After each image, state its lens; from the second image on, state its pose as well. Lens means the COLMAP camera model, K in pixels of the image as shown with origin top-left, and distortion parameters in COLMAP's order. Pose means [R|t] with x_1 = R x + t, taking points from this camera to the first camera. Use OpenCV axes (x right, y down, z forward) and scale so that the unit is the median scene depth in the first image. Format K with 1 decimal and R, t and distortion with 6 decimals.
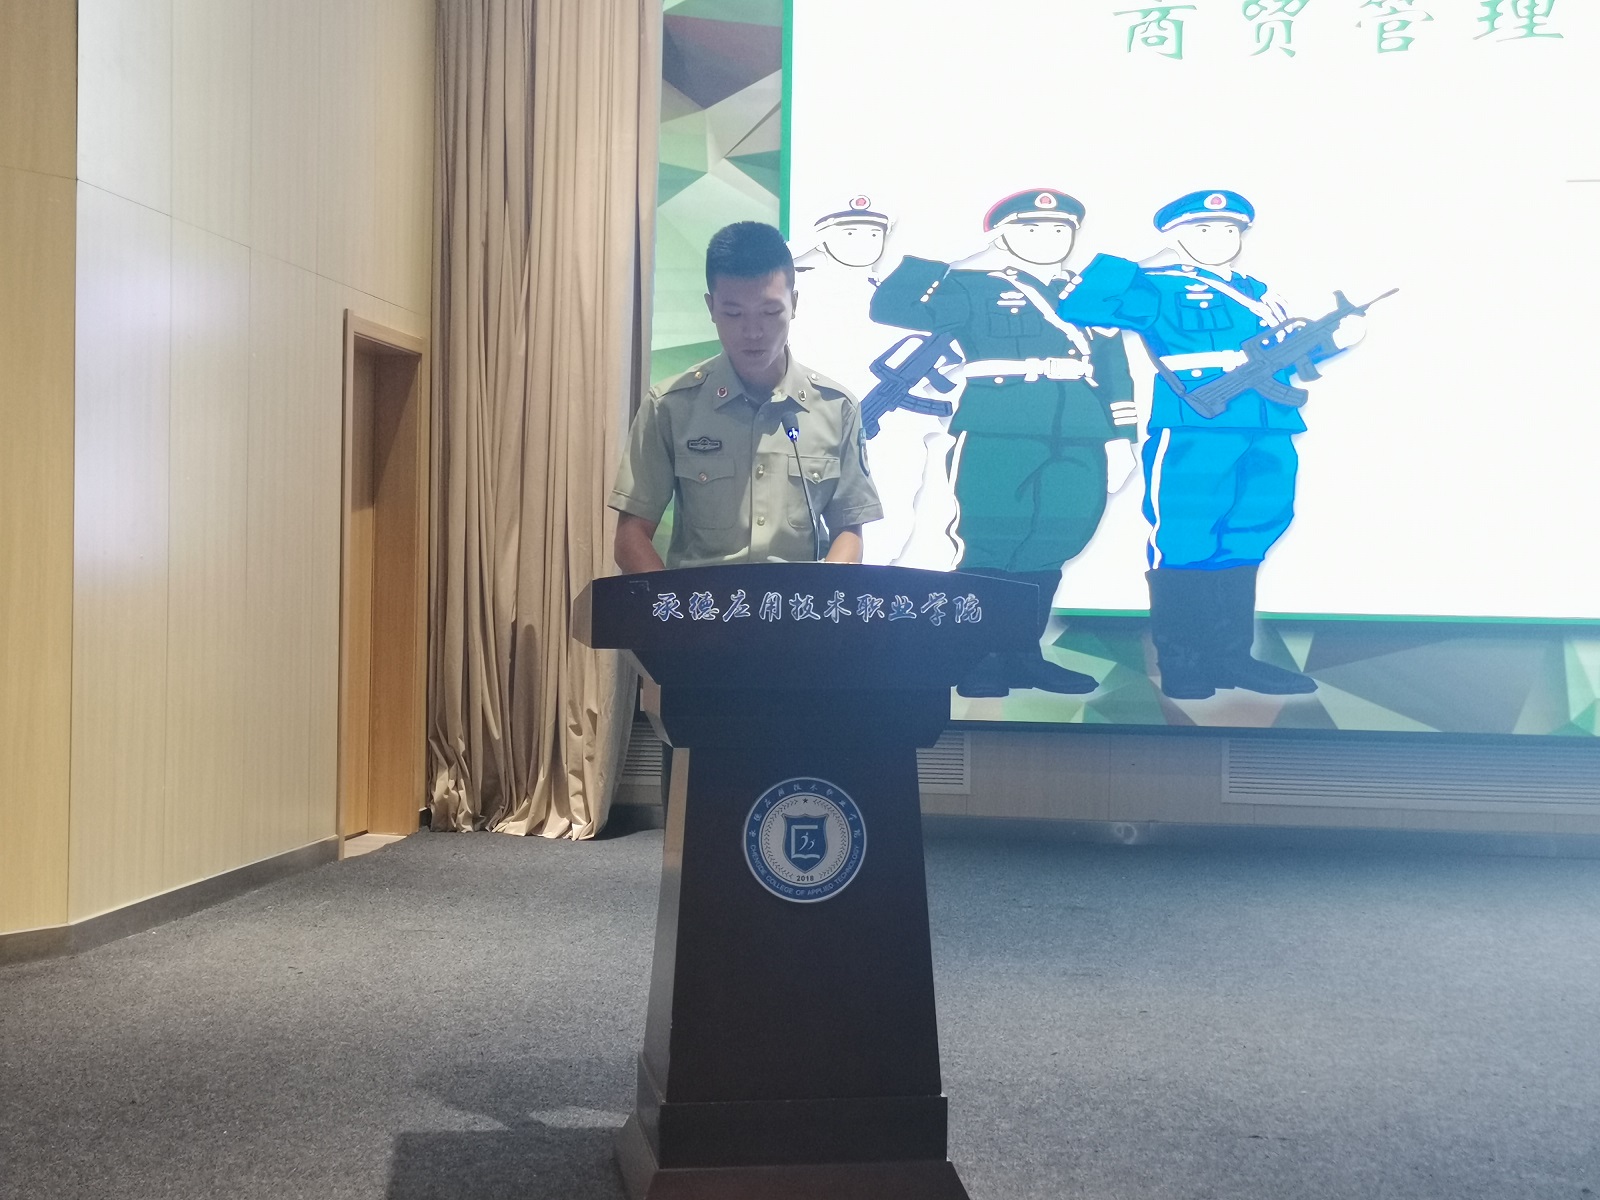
lens RADIAL K [[2116.5, 0, 799.6], [0, 2116.5, 607.2], [0, 0, 1]] dist [0.035768, 0.000000]
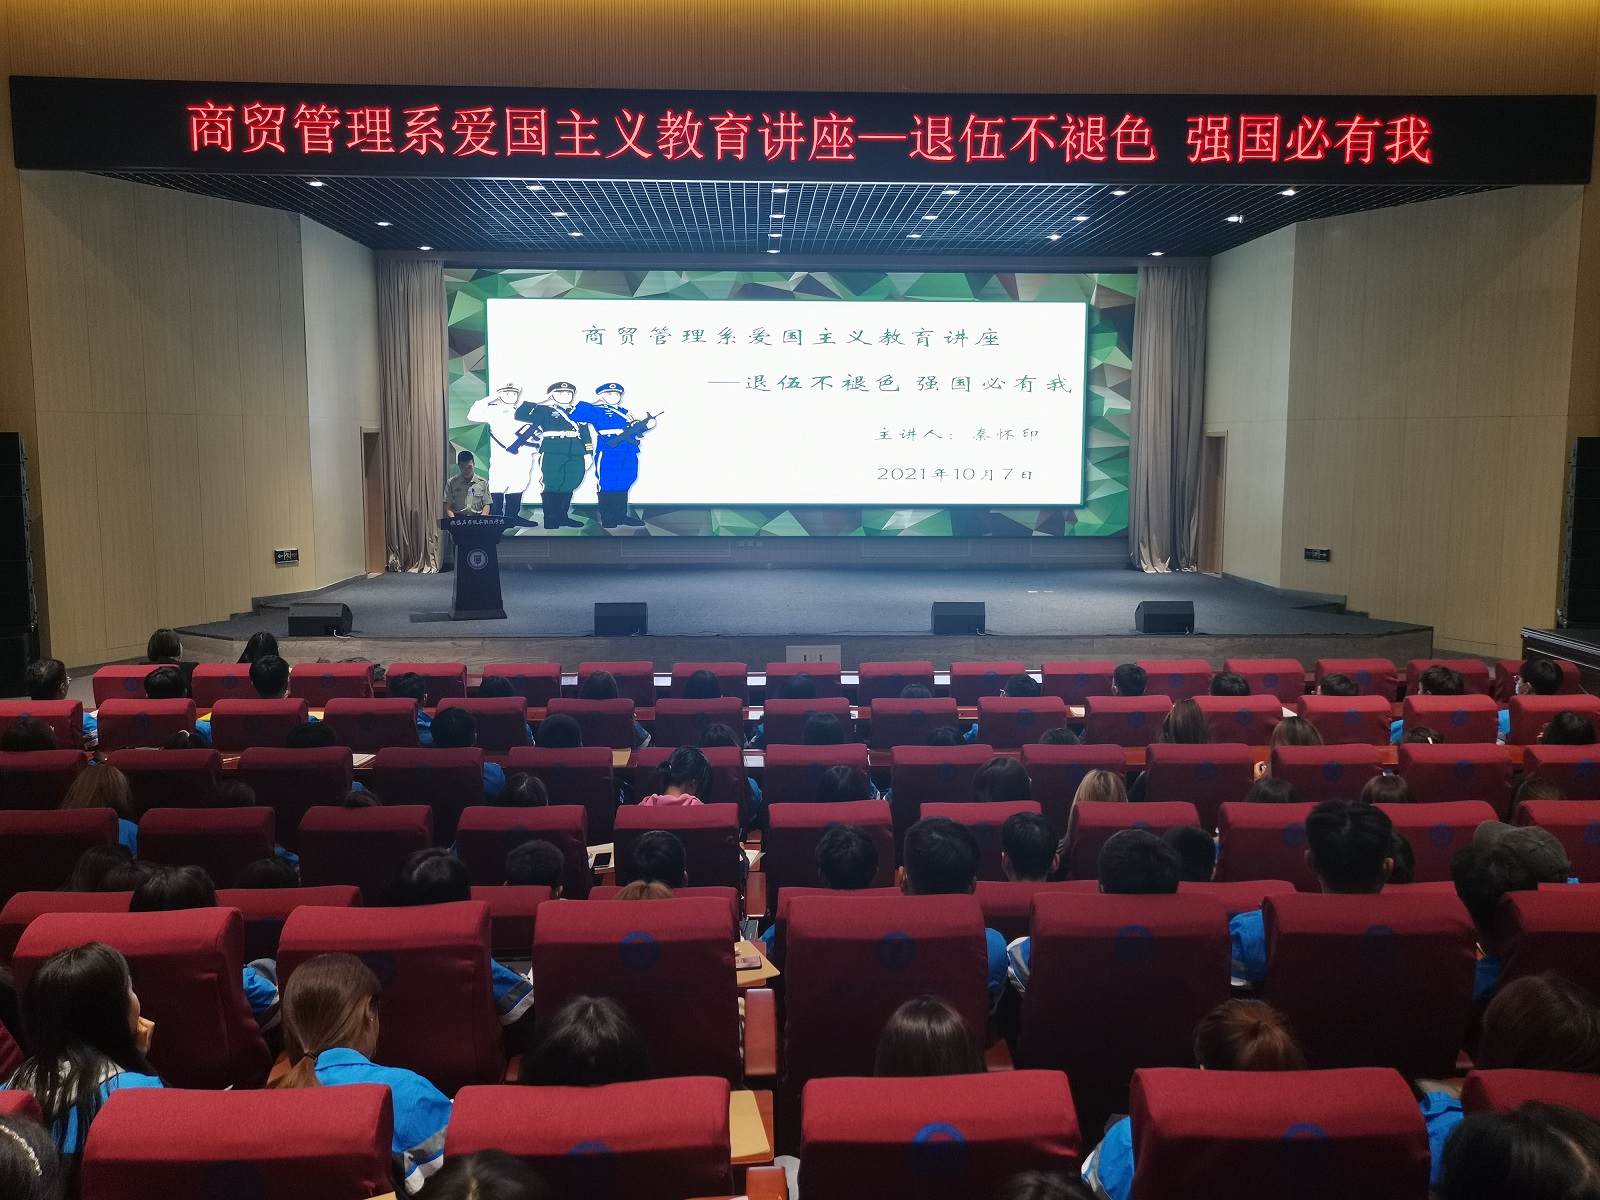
lens RADIAL K [[1308.0, 0, 790.5], [0, 1308.0, 596.6], [0, 0, 1]] dist [0.014385, 0.010951]
pose [[0.985186, -0.034907, 0.167899, 0.109333], [0.013945, 0.992129, 0.124444, -0.110449], [-0.170921, -0.120259, 0.977918, -1.198393]]
